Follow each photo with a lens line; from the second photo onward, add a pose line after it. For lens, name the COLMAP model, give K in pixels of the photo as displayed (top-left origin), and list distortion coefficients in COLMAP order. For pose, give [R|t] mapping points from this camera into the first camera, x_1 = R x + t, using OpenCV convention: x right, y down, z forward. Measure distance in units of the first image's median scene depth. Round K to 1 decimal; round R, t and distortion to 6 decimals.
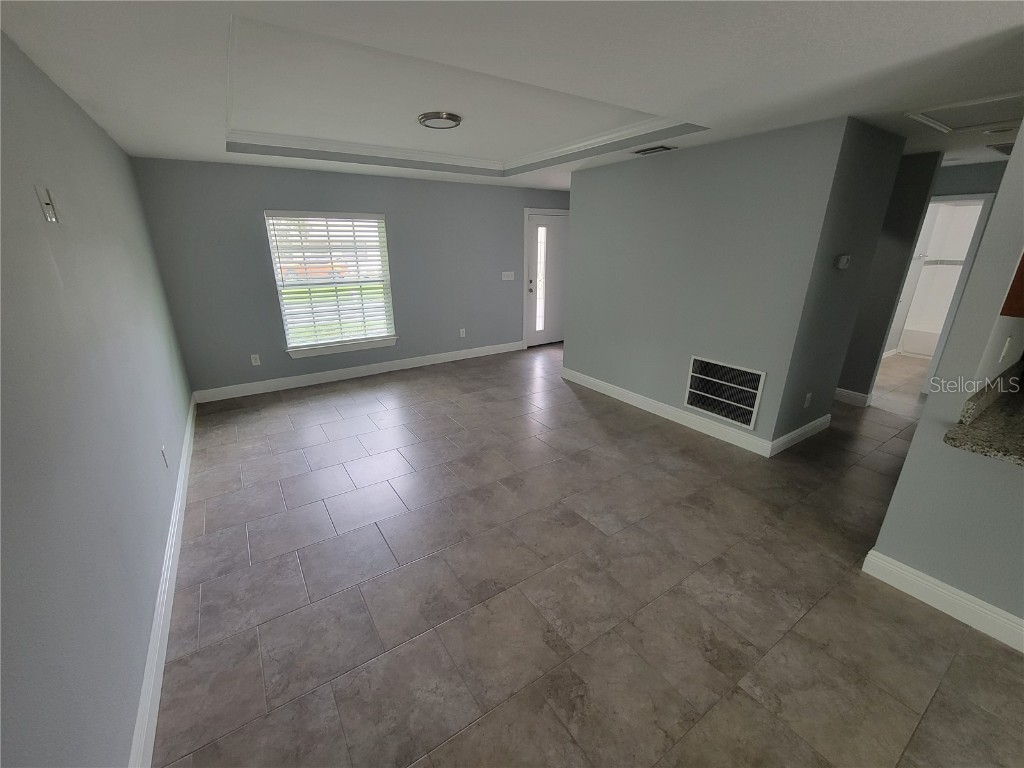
lens RADIAL K [[419.5, 0, 506.2], [0, 419.5, 387.4], [0, 0, 1]] dist [-0.001028, -0.000675]
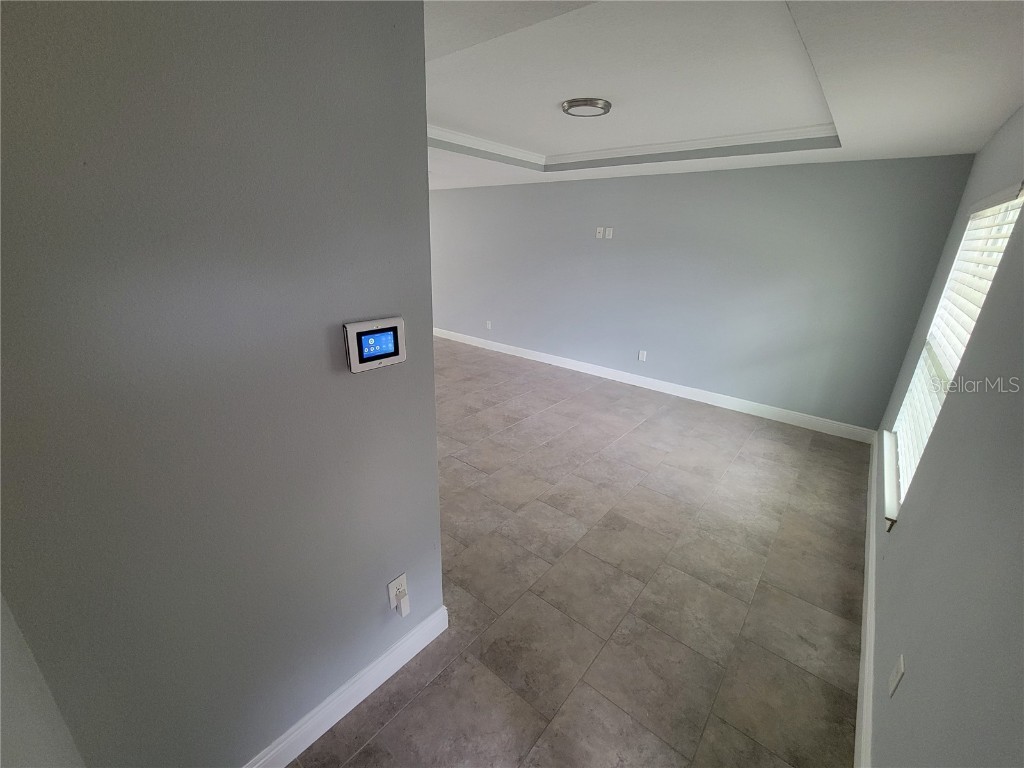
lens RADIAL K [[419.5, 0, 506.2], [0, 419.5, 387.4], [0, 0, 1]] dist [-0.001028, -0.000675]
pose [[-0.959004, 0.073377, -0.273729, 0.185497], [-0.115926, 0.779814, 0.615184, -0.461344], [0.258598, 0.621696, -0.739338, 1.289363]]
